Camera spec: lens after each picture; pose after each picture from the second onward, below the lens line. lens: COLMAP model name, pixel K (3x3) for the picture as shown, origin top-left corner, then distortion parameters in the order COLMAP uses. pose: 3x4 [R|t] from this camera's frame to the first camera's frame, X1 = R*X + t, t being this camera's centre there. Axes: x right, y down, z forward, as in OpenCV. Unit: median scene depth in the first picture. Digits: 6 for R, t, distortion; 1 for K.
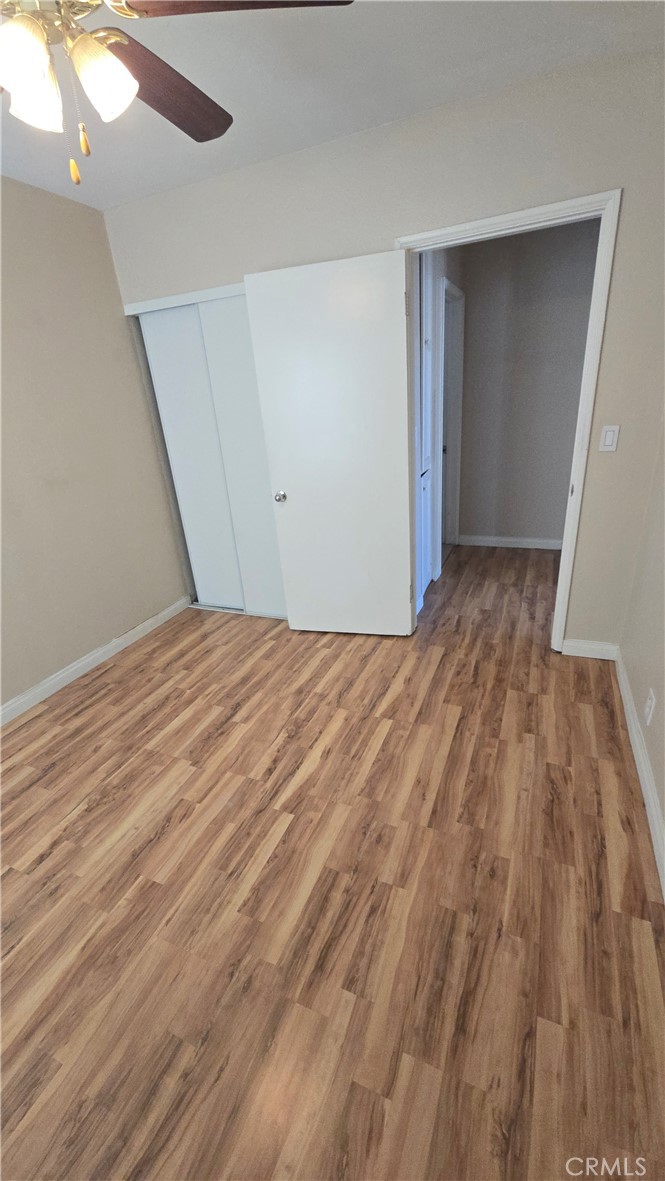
lens RADIAL K [[480.6, 0, 332.5], [0, 480.6, 590.5], [0, 0, 1]] dist [0.011629, -0.000485]
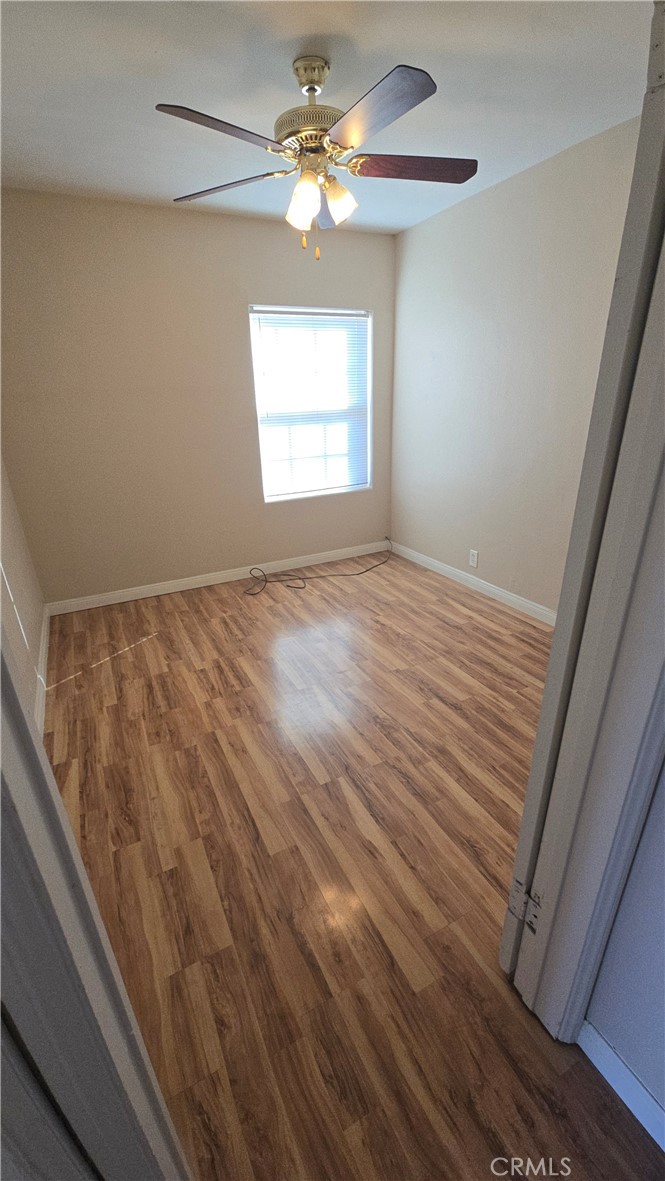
lens RADIAL K [[480.6, 0, 332.5], [0, 480.6, 590.5], [0, 0, 1]] dist [0.011629, -0.000485]
pose [[-0.626150, 0.388250, -0.676165, 0.603625], [-0.221963, 0.742567, 0.631923, -0.566665], [0.747442, 0.545762, -0.378781, 1.265116]]
